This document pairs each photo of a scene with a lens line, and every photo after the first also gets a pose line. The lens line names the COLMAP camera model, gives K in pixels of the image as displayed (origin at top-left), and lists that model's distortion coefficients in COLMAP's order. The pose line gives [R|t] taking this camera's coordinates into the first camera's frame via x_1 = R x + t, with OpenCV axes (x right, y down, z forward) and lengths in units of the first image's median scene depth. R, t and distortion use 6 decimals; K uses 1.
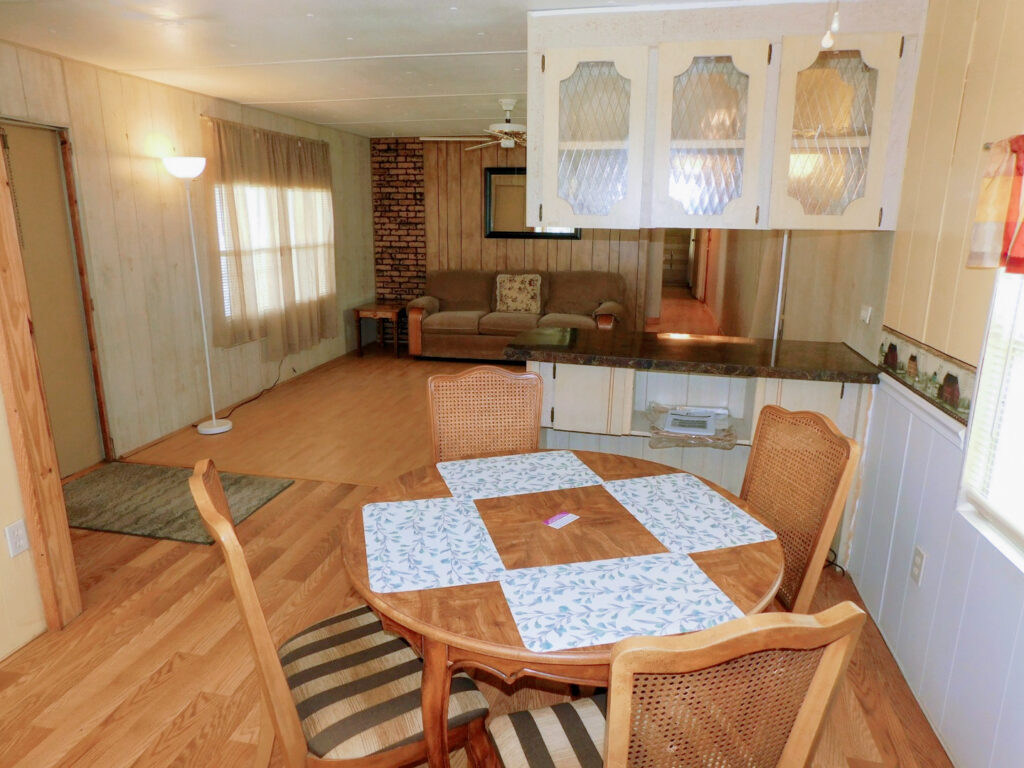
lens RADIAL K [[676.0, 0, 513.2], [0, 676.0, 377.0], [0, 0, 1]] dist [-0.068553, 0.055822]
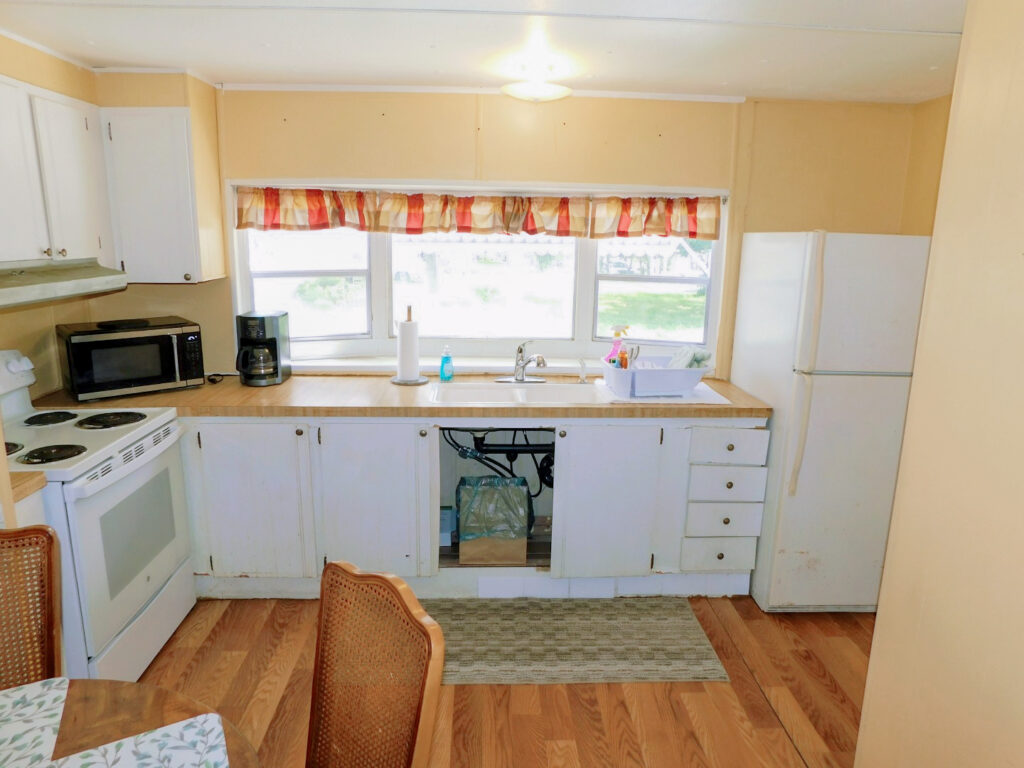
lens RADIAL K [[676.0, 0, 520.4], [0, 676.0, 379.0], [0, 0, 1]] dist [-0.068553, 0.055822]
pose [[-0.968214, 0.027908, -0.248561, -0.074080], [-0.085509, 0.896948, 0.433788, -0.098025], [0.235053, 0.441254, -0.866052, 0.312391]]
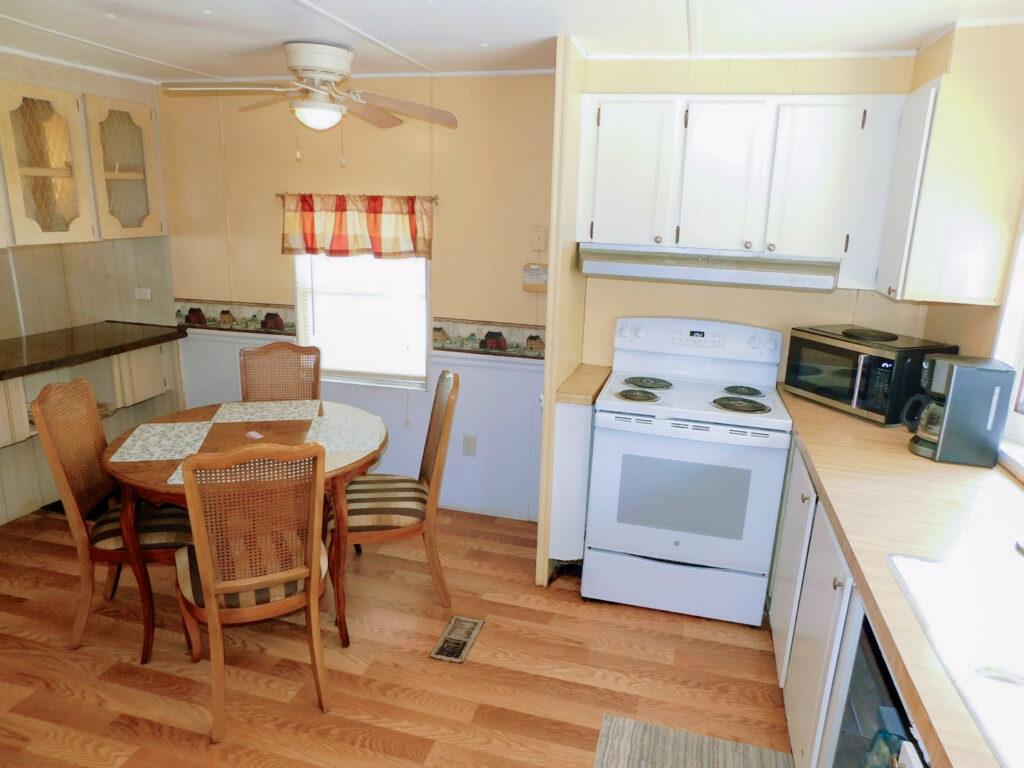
lens RADIAL K [[676.0, 0, 515.5], [0, 676.0, 376.1], [0, 0, 1]] dist [-0.068553, 0.055822]
pose [[0.071129, -0.262039, 0.962433, -0.321119], [0.214080, 0.946402, 0.241853, -0.040563], [-0.974223, 0.188835, 0.123413, 0.036557]]
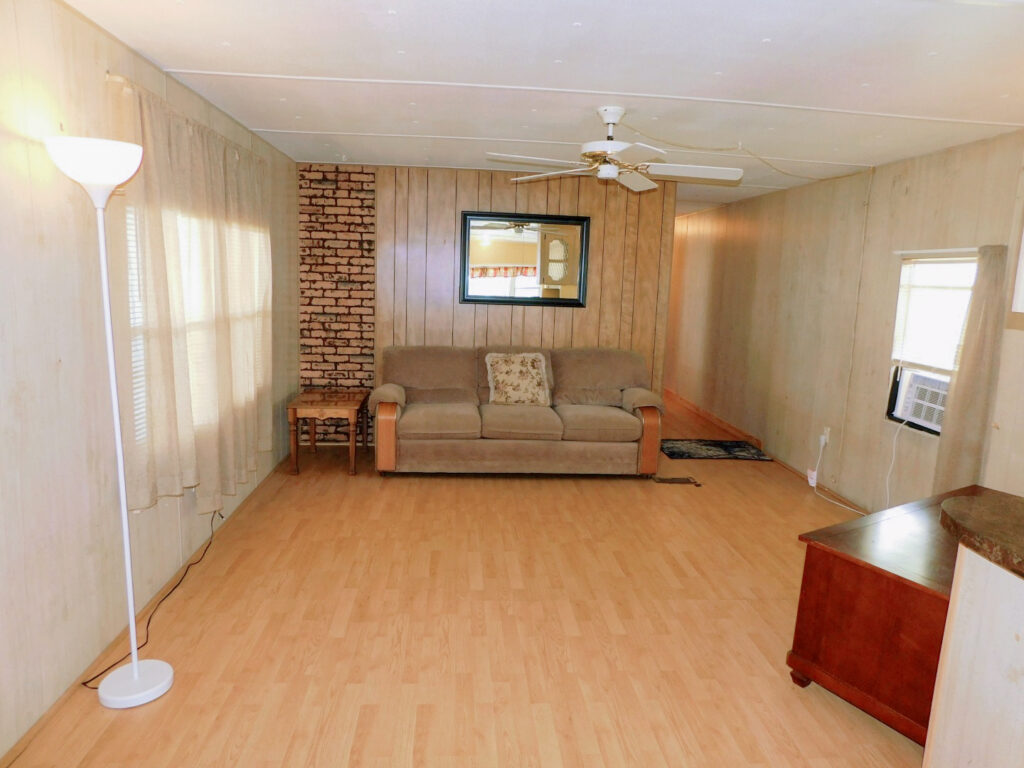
lens RADIAL K [[676.0, 0, 512.0], [0, 676.0, 376.3], [0, 0, 1]] dist [-0.068553, 0.055822]
pose [[0.960197, -0.015643, 0.278886, -0.199454], [0.038597, 0.996283, -0.077007, -0.066814], [-0.276645, 0.084706, 0.957232, 0.276972]]
